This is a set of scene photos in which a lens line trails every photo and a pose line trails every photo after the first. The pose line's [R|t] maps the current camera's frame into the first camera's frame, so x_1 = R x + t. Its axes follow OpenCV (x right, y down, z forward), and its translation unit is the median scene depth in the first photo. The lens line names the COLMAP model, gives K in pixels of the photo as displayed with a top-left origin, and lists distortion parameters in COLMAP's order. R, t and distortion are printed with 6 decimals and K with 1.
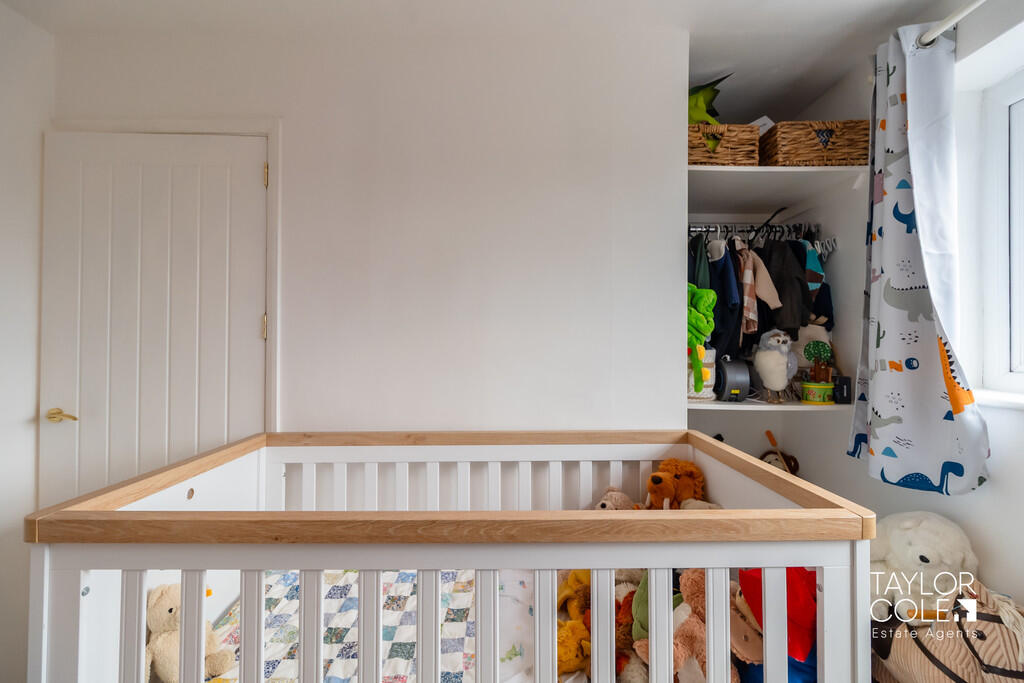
lens RADIAL K [[446.8, 0, 512.9], [0, 446.8, 336.1], [0, 0, 1]] dist [-0.001748, -0.000532]
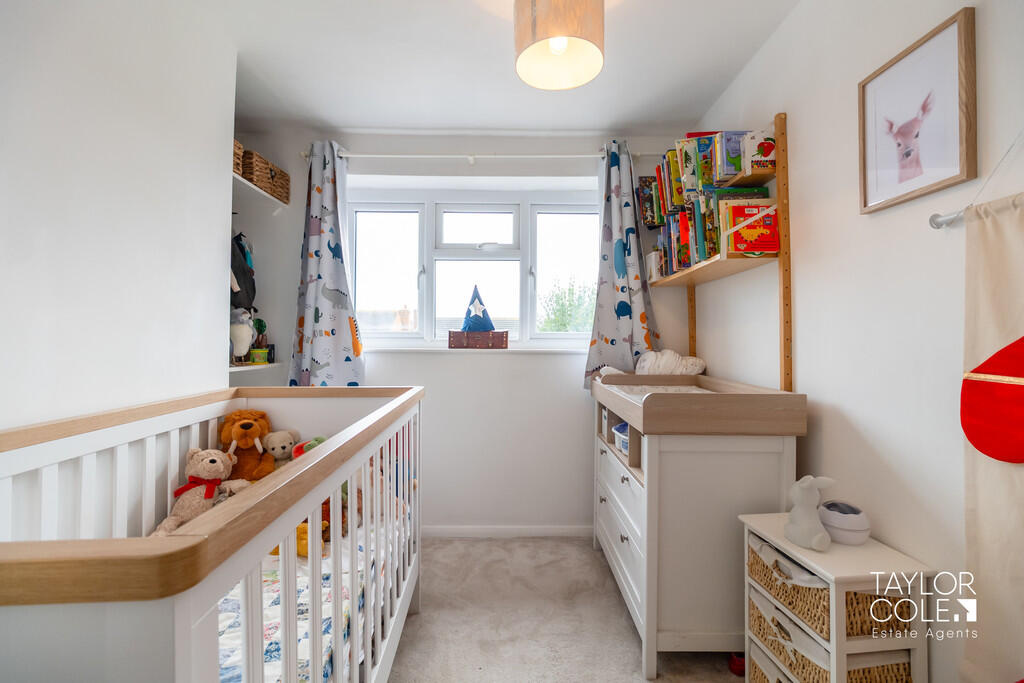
lens RADIAL K [[446.8, 0, 512.9], [0, 446.8, 336.1], [0, 0, 1]] dist [-0.001748, -0.000532]
pose [[-0.020564, 0.008323, 0.999754, -0.823111], [-0.016265, 0.999830, -0.008658, 0.074061], [-0.999656, -0.016439, -0.020426, 0.288210]]
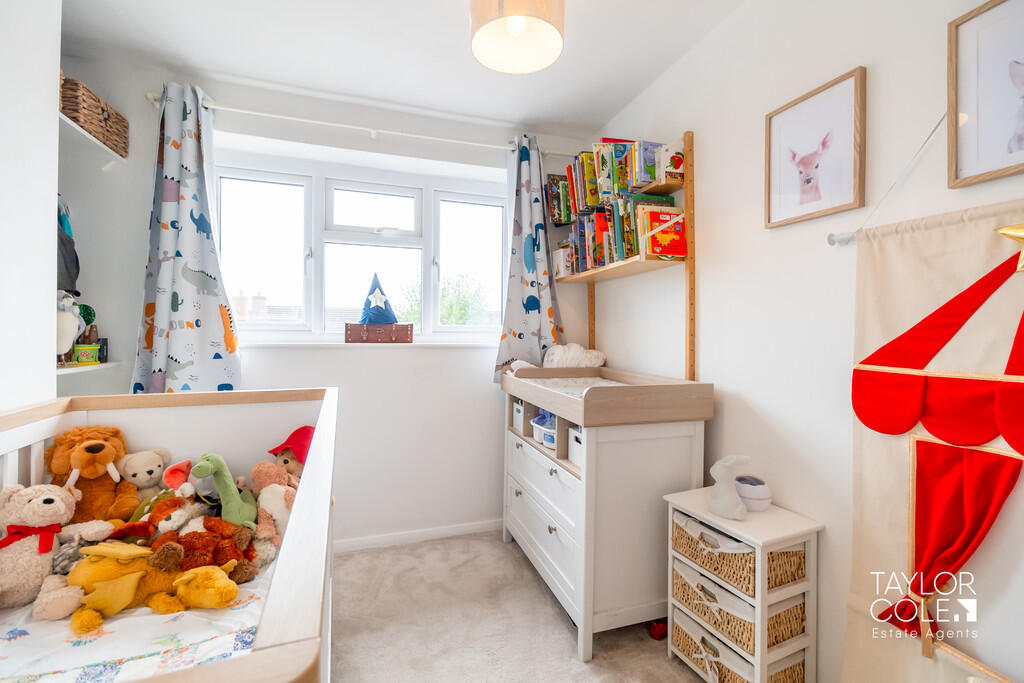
lens RADIAL K [[446.8, 0, 512.9], [0, 446.8, 336.1], [0, 0, 1]] dist [-0.001748, -0.000532]
pose [[-0.332028, -0.010943, 0.943206, -0.740825], [-0.019874, 0.999792, 0.004603, 0.069363], [-0.943060, -0.017216, -0.332176, 0.467370]]
